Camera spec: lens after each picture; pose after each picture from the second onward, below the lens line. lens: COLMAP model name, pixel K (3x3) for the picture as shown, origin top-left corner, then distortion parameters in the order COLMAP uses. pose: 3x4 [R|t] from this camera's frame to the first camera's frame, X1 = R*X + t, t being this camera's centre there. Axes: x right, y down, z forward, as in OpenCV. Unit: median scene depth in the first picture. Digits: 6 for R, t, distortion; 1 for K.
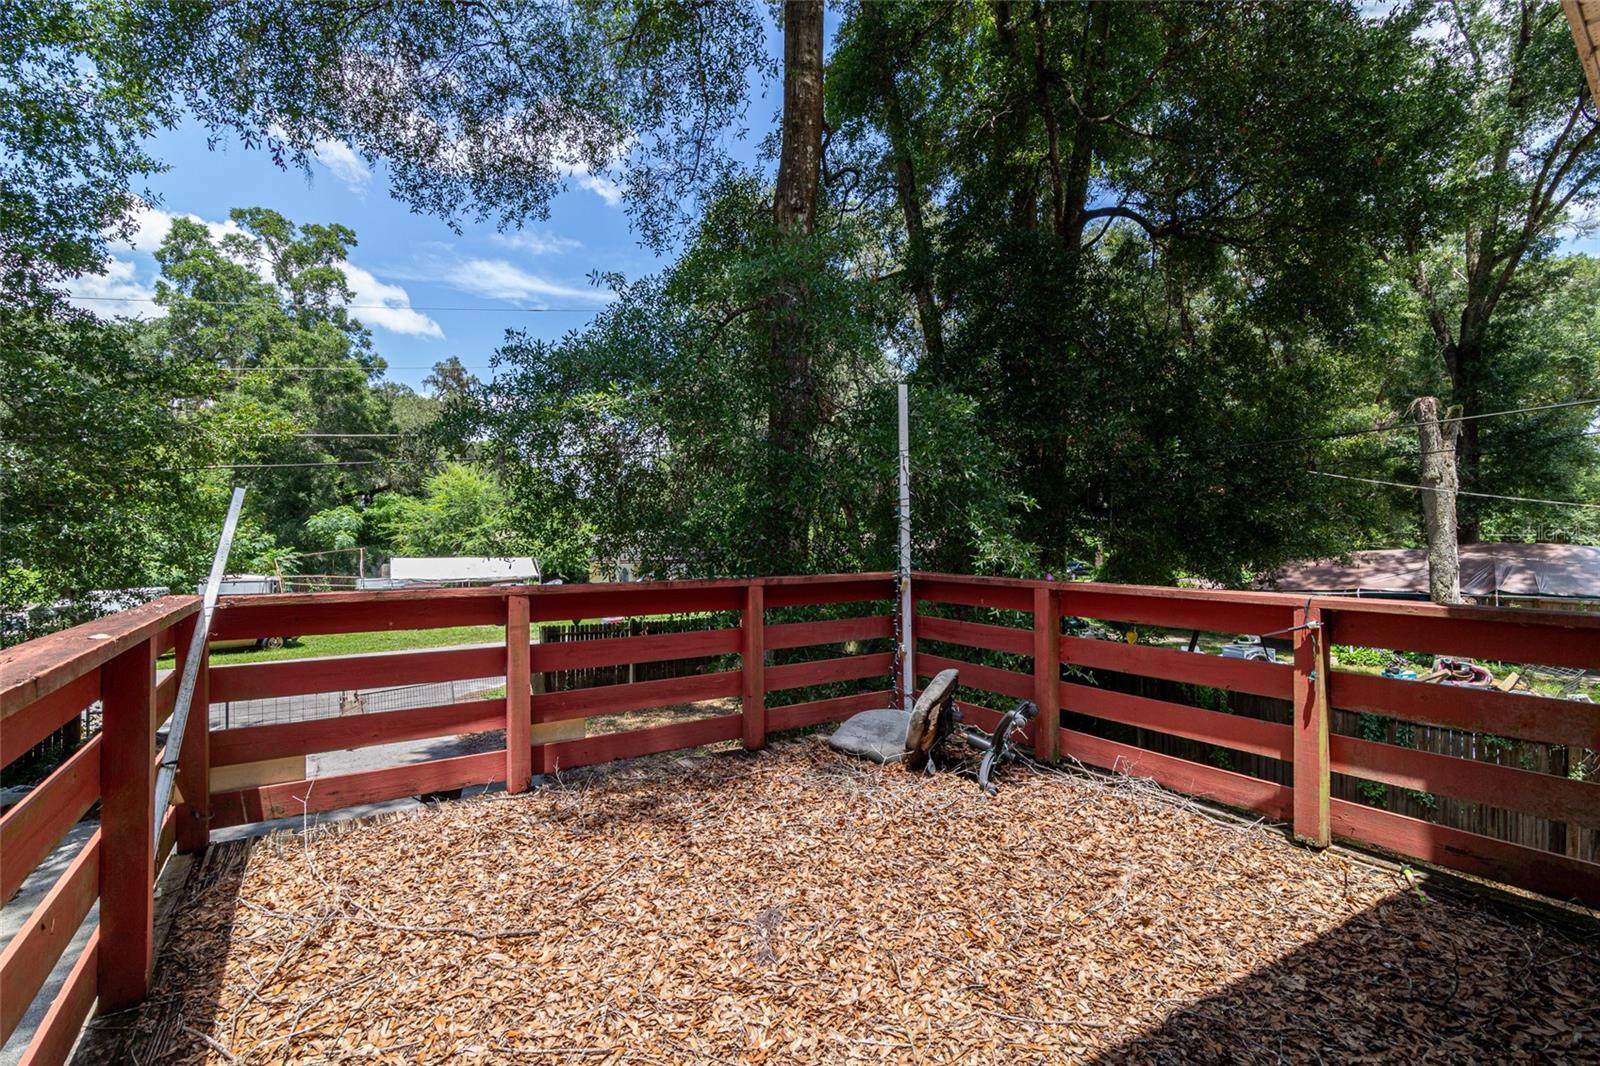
lens RADIAL K [[726.0, 0, 797.3], [0, 726.0, 540.2], [0, 0, 1]] dist [0.000014, -0.001492]
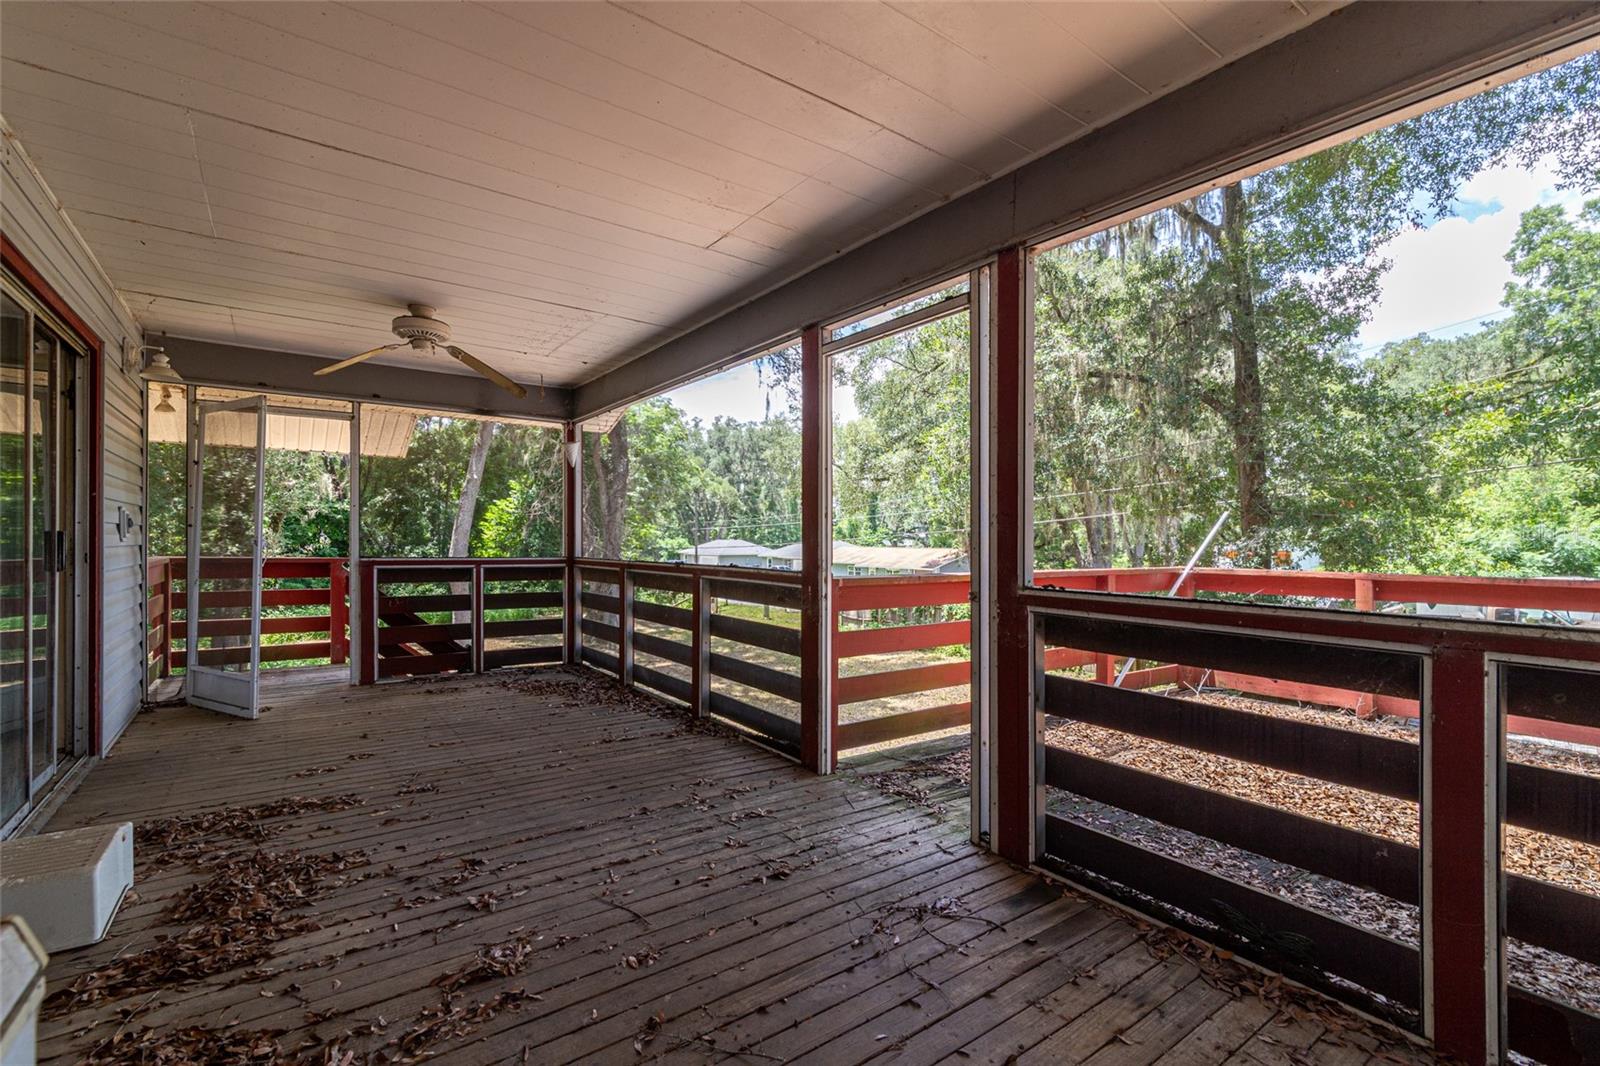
lens RADIAL K [[726.0, 0, 796.3], [0, 726.0, 539.2], [0, 0, 1]] dist [0.000014, -0.001492]
pose [[0.026638, 0.001857, -0.999643, 0.100602], [-0.001013, 0.999998, 0.001831, -0.000198], [0.999645, 0.000964, 0.026640, -0.014675]]
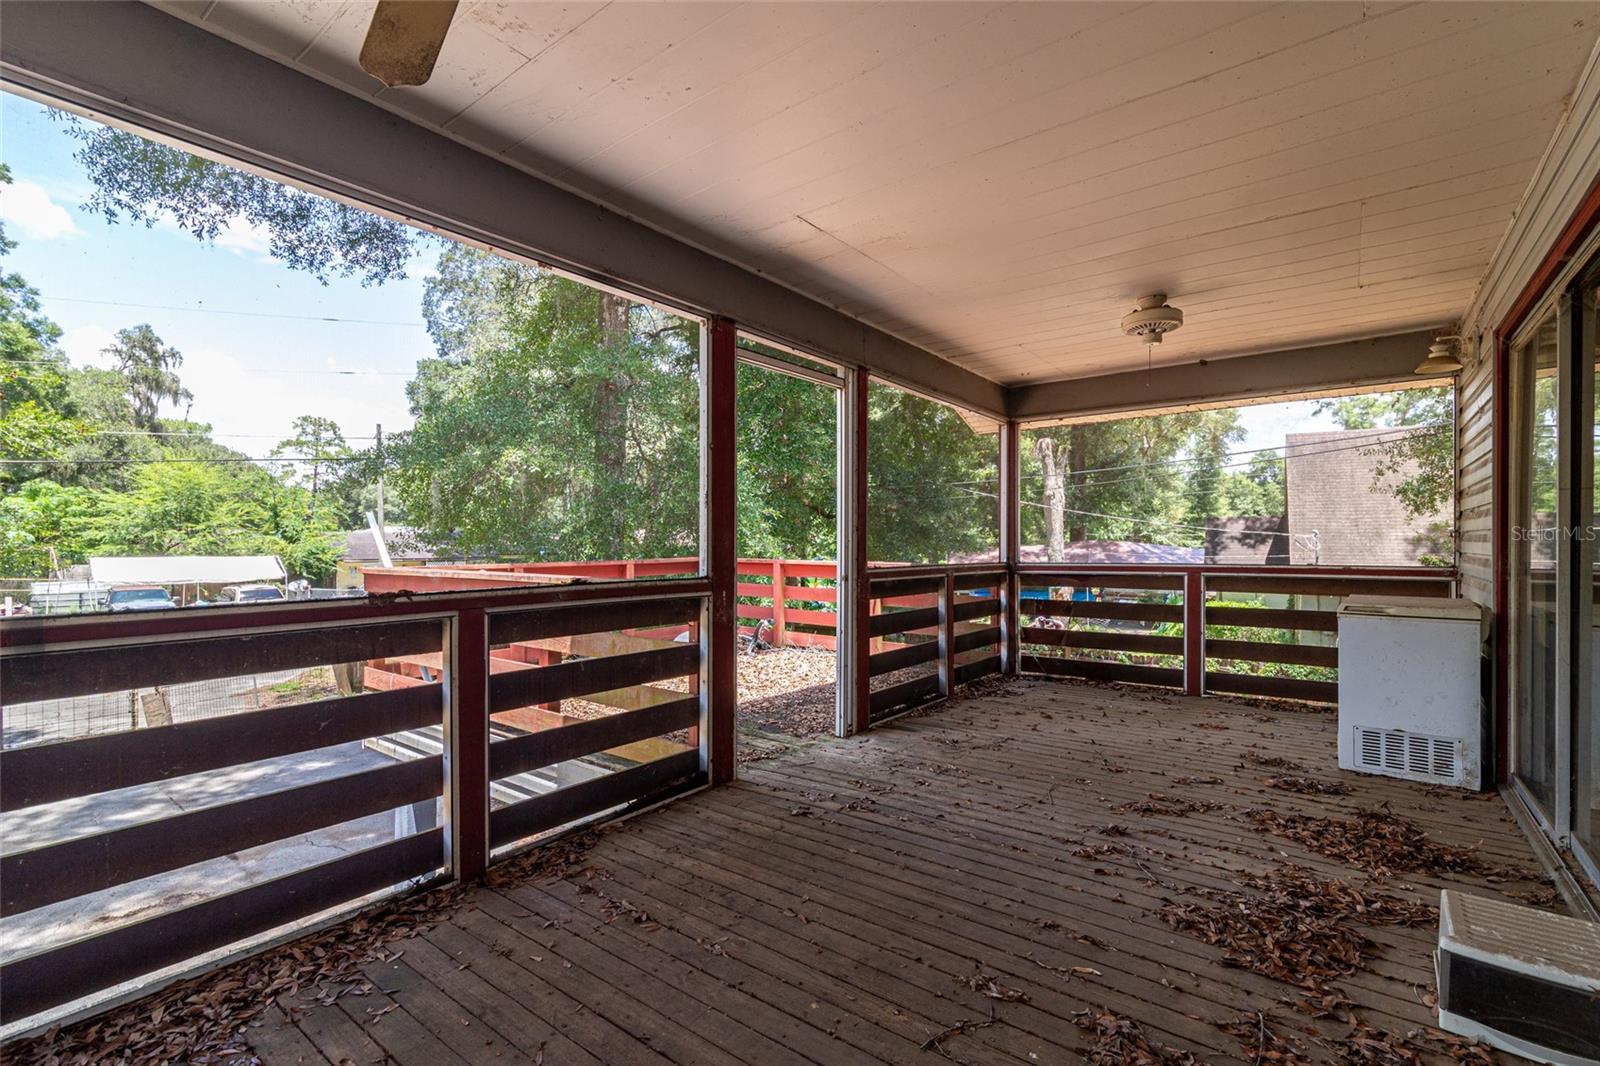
lens RADIAL K [[726.0, 0, 801.6], [0, 726.0, 537.1], [0, 0, 1]] dist [0.000014, -0.001492]
pose [[0.944811, 0.002303, 0.327607, -0.030973], [-0.001706, 0.999996, -0.002110, -0.000386], [-0.327610, 0.001434, 0.944812, -0.110825]]
